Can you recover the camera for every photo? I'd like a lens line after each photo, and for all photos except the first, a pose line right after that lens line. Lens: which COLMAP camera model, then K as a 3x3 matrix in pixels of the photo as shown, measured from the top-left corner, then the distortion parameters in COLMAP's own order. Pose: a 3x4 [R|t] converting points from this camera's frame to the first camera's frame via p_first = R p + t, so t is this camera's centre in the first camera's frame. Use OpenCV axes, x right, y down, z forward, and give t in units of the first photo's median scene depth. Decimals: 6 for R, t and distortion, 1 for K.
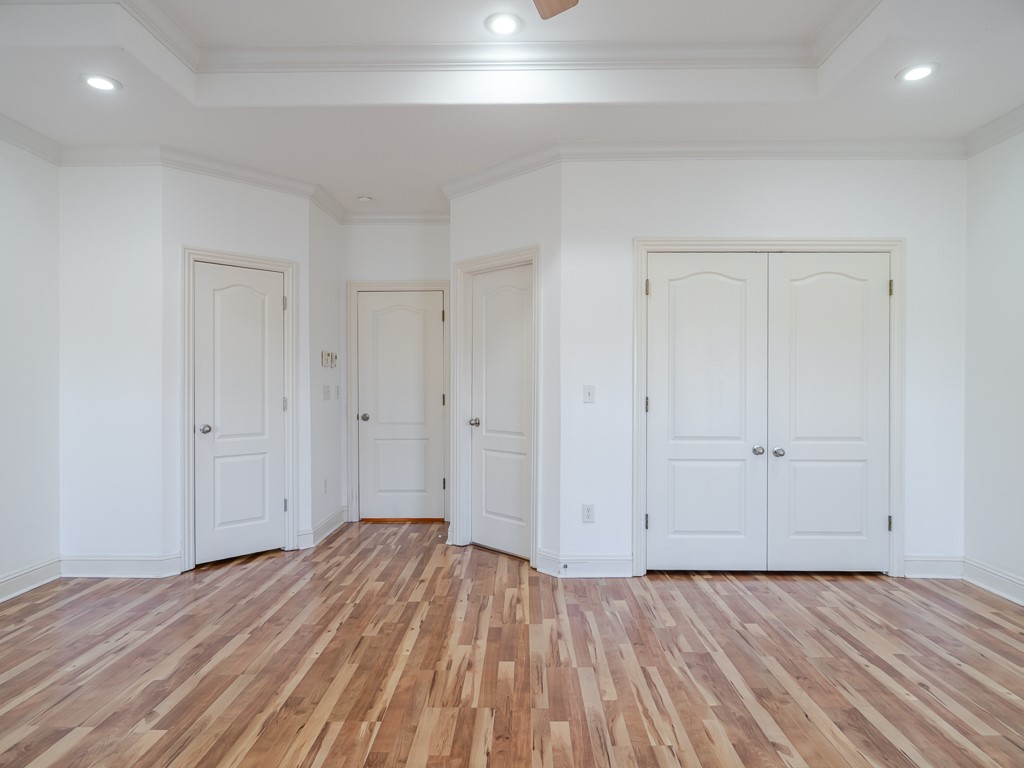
lens RADIAL K [[595.6, 0, 521.4], [0, 595.6, 383.9], [0, 0, 1]] dist [-0.005258, 0.001165]
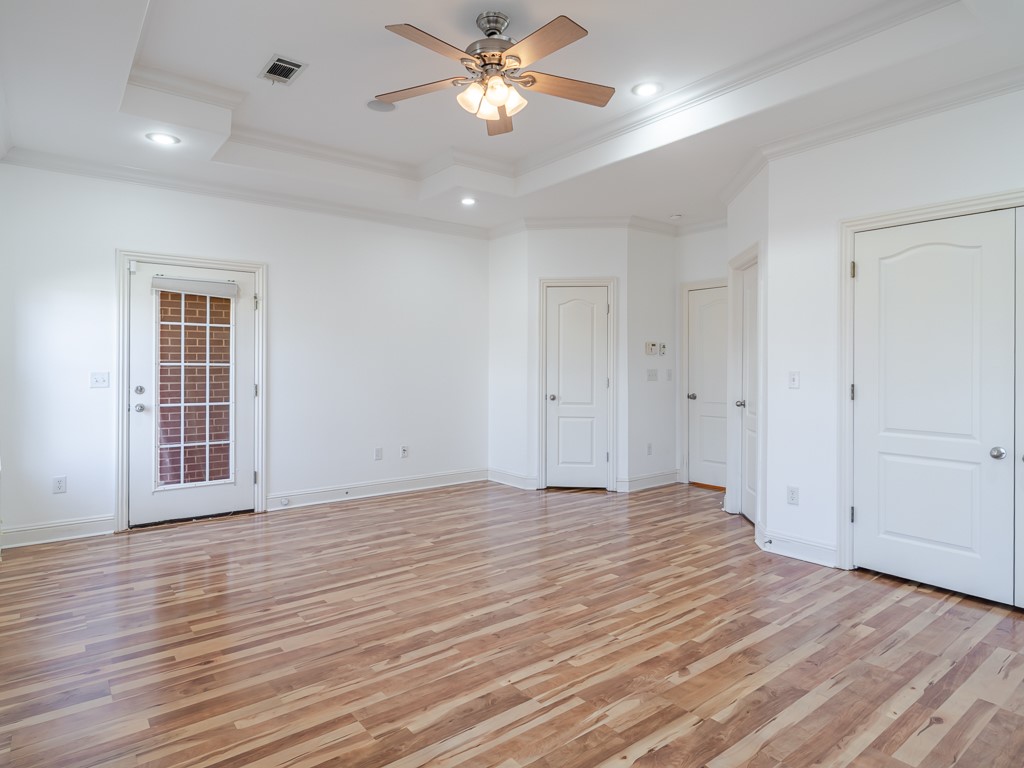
lens RADIAL K [[595.6, 0, 535.2], [0, 595.6, 360.1], [0, 0, 1]] dist [-0.005258, 0.001165]
pose [[0.644665, -0.003685, -0.764456, 0.749914], [-0.008544, 0.999891, -0.012025, -0.000142], [0.764417, 0.014283, 0.644564, -0.009203]]
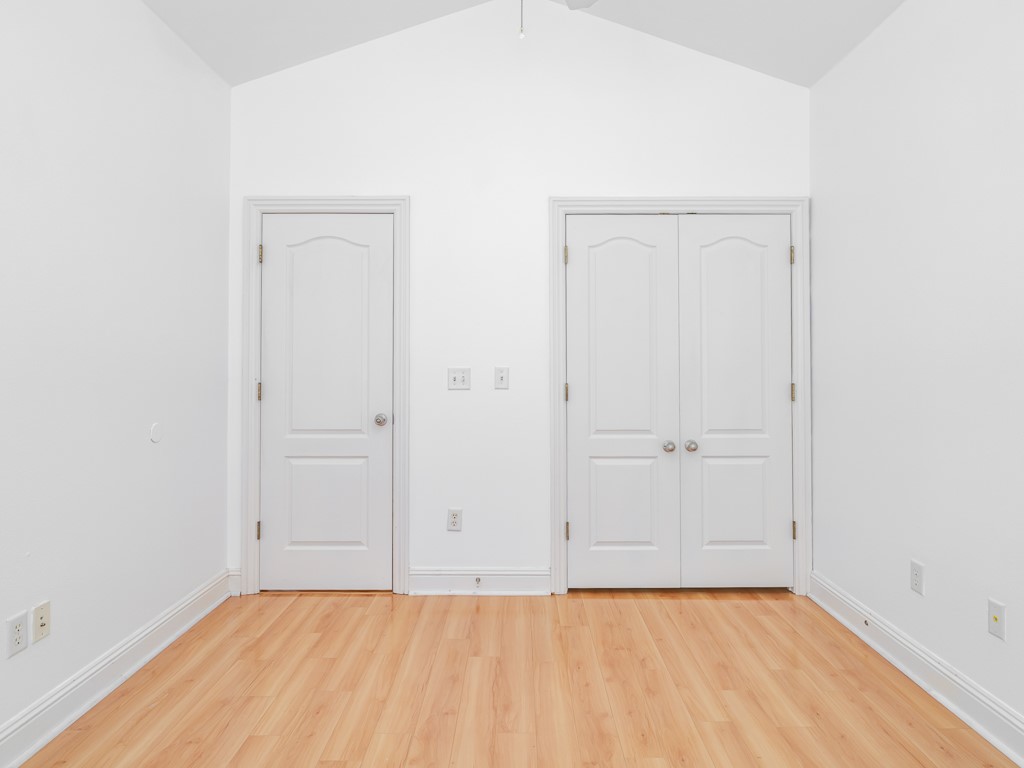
lens RADIAL K [[697.1, 0, 517.7], [0, 697.1, 349.3], [0, 0, 1]] dist [-0.013312, -0.000660]
pose [[0.999988, -0.002616, 0.004154, 0.170083], [0.002726, 0.999643, -0.026596, 0.000431], [-0.004083, 0.026607, 0.999638, 0.000428]]
